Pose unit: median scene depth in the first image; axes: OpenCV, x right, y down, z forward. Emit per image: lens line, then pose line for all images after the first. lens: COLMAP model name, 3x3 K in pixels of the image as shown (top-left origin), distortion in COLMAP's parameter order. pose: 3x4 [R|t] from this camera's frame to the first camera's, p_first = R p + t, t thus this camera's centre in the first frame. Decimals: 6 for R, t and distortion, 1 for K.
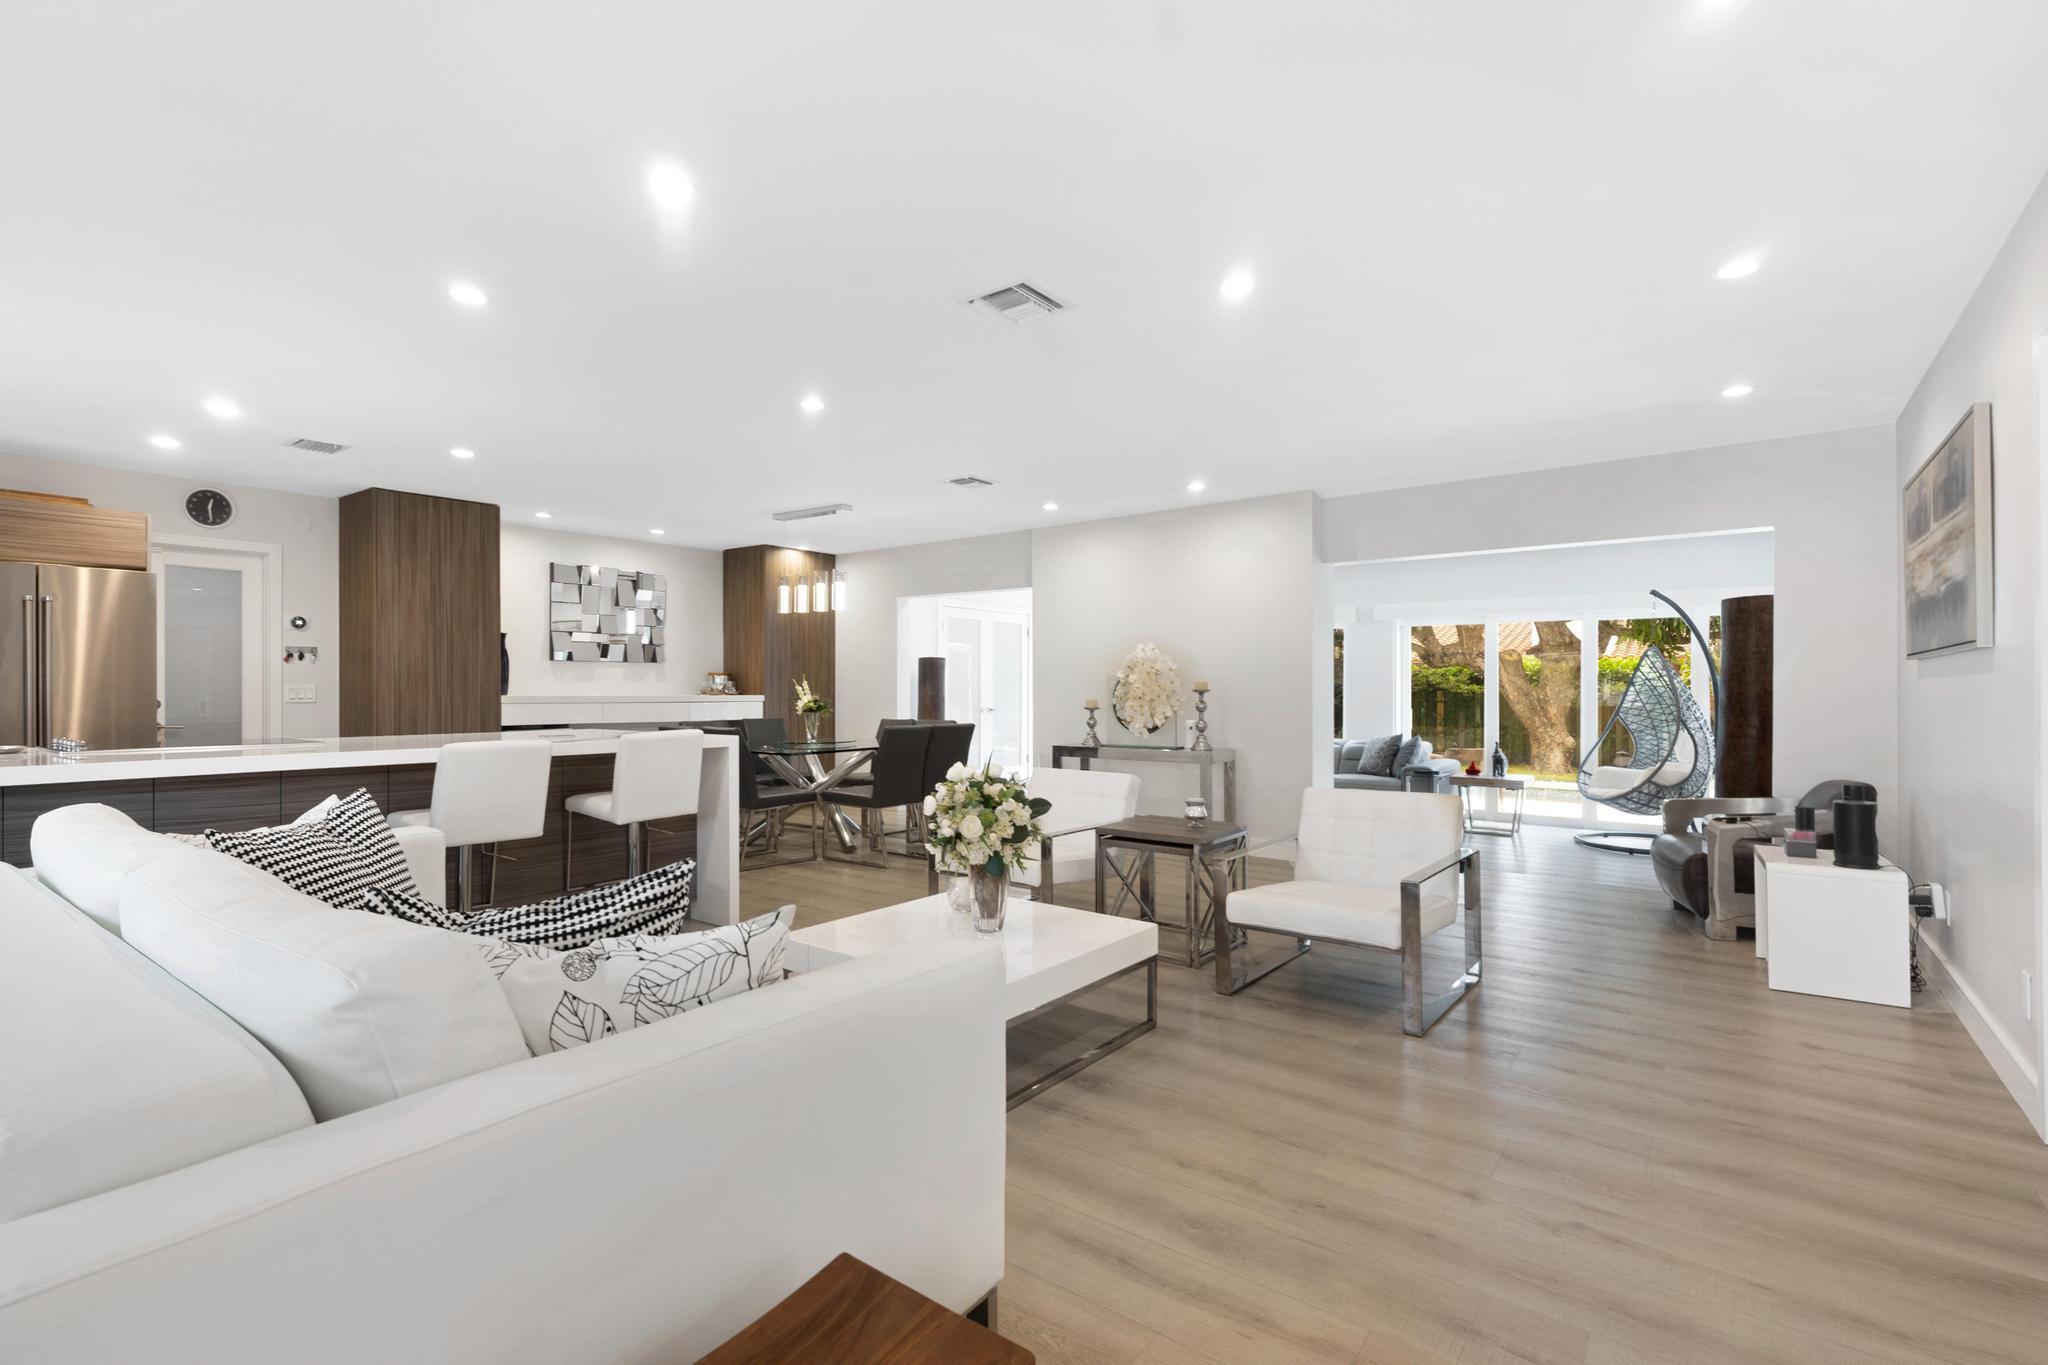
lens RADIAL K [[927.7, 0, 1013.8], [0, 927.7, 681.7], [0, 0, 1]] dist [0.000686, -0.000114]
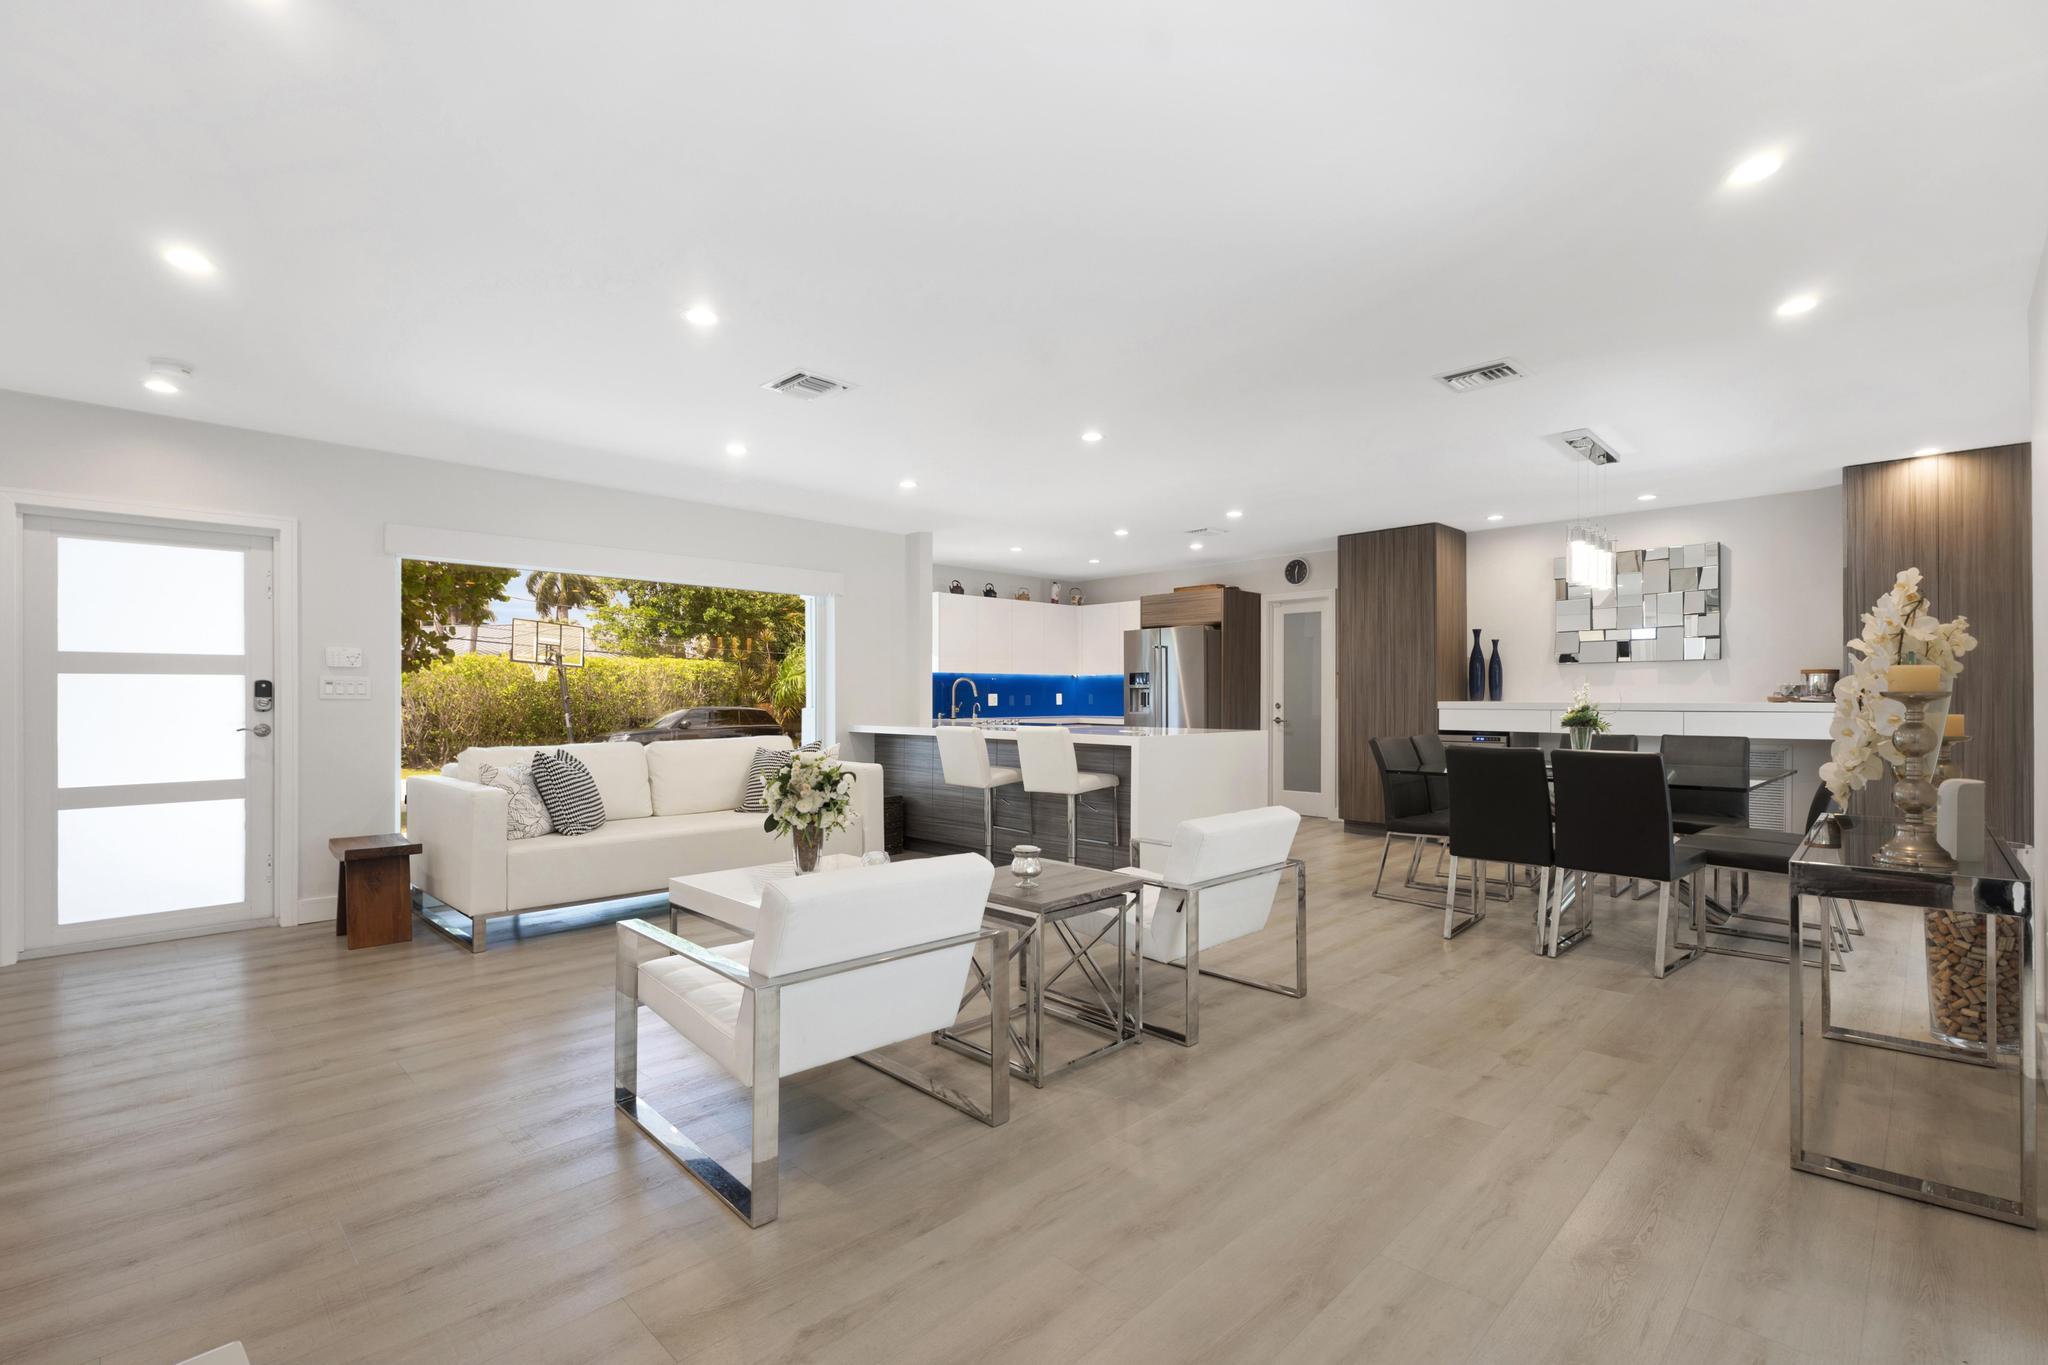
lens RADIAL K [[921.2, 0, 1022.5], [0, 921.2, 690.3], [0, 0, 1]] dist [-0.001206, -0.000239]
pose [[-0.126088, -0.008225, -0.991985, 0.585435], [0.010963, 0.999893, -0.009684, 0.007961], [0.991958, -0.012096, -0.125984, 0.704586]]
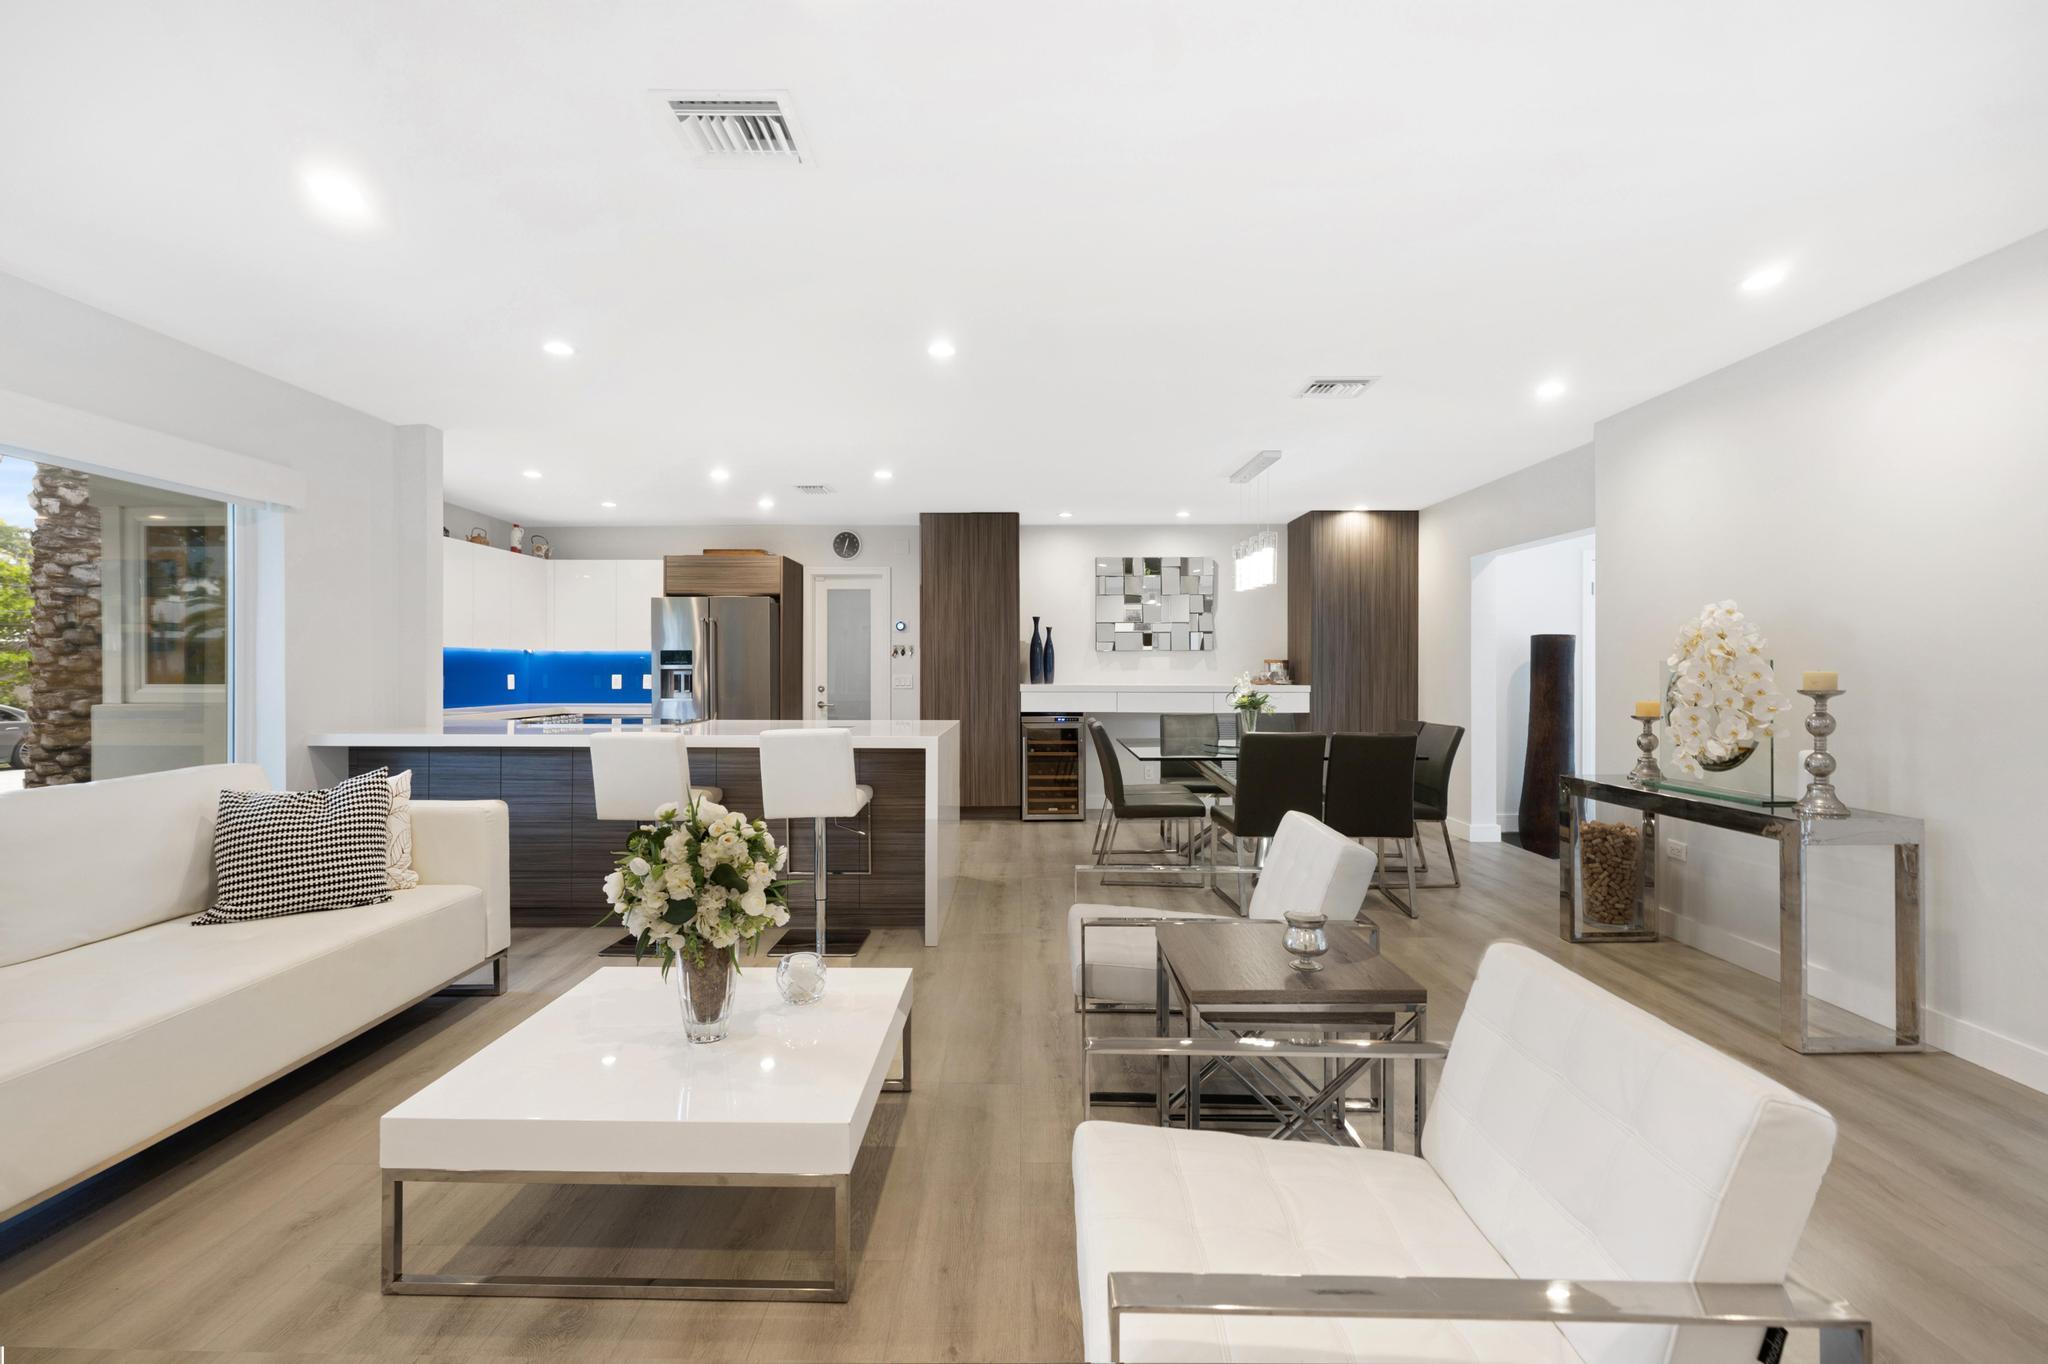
lens RADIAL K [[903.5, 0, 1024.0], [0, 903.5, 682.0], [0, 0, 1]] dist [-0.000724, -0.000412]
pose [[0.610141, 0.009032, -0.792241, 0.319879], [0.007485, 0.999825, 0.017163, -0.007055], [0.792258, -0.016402, 0.609966, 0.370665]]
